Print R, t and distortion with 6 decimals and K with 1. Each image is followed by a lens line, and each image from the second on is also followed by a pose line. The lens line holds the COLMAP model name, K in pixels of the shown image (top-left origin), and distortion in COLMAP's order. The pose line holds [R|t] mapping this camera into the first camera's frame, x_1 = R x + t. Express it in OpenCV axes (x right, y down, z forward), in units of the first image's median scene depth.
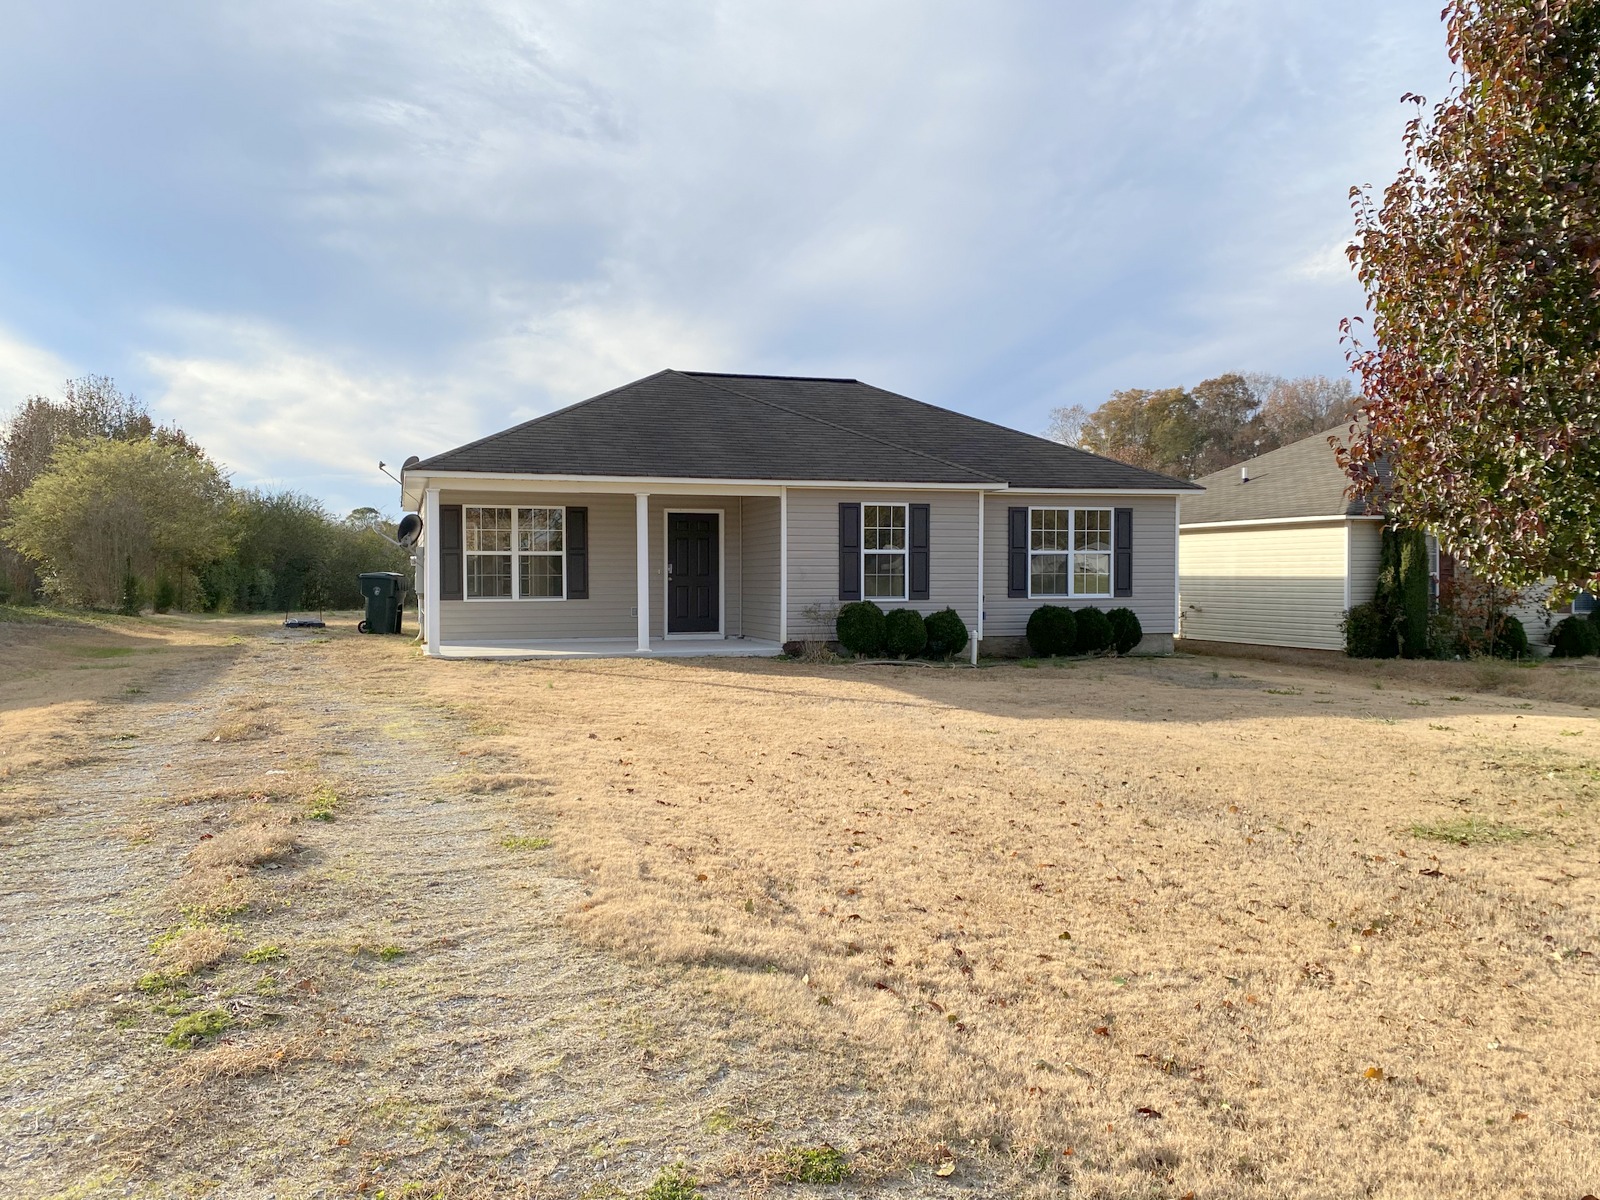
lens RADIAL K [[1298.4, 0, 800.0], [0, 1298.4, 600.0], [0, 0, 1]] dist [0.072417, -0.106951]
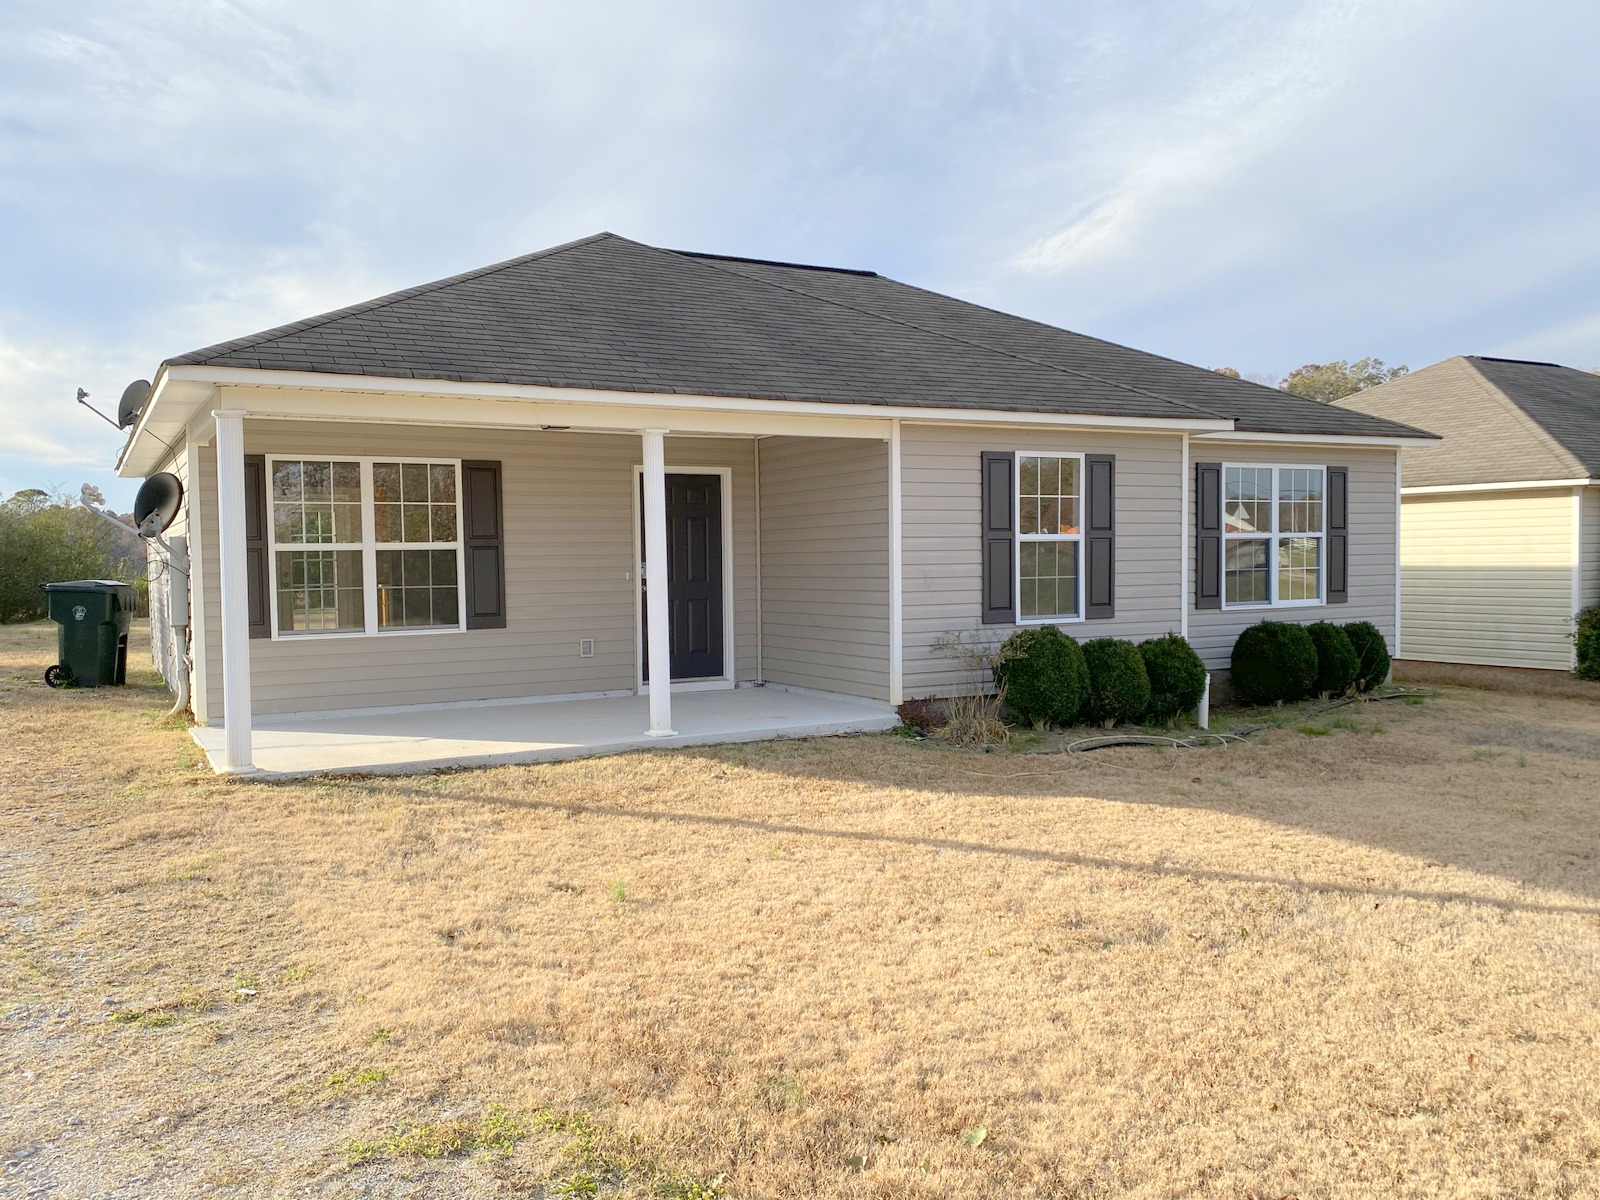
lens RADIAL K [[1313.5, 0, 798.9], [0, 1313.5, 565.7], [0, 0, 1]] dist [0.002906, 0.015316]
pose [[0.978865, -0.013674, 0.204050, -0.150131], [0.016308, 0.999804, -0.011234, -0.018380], [-0.203856, 0.014325, 0.978896, 0.419444]]
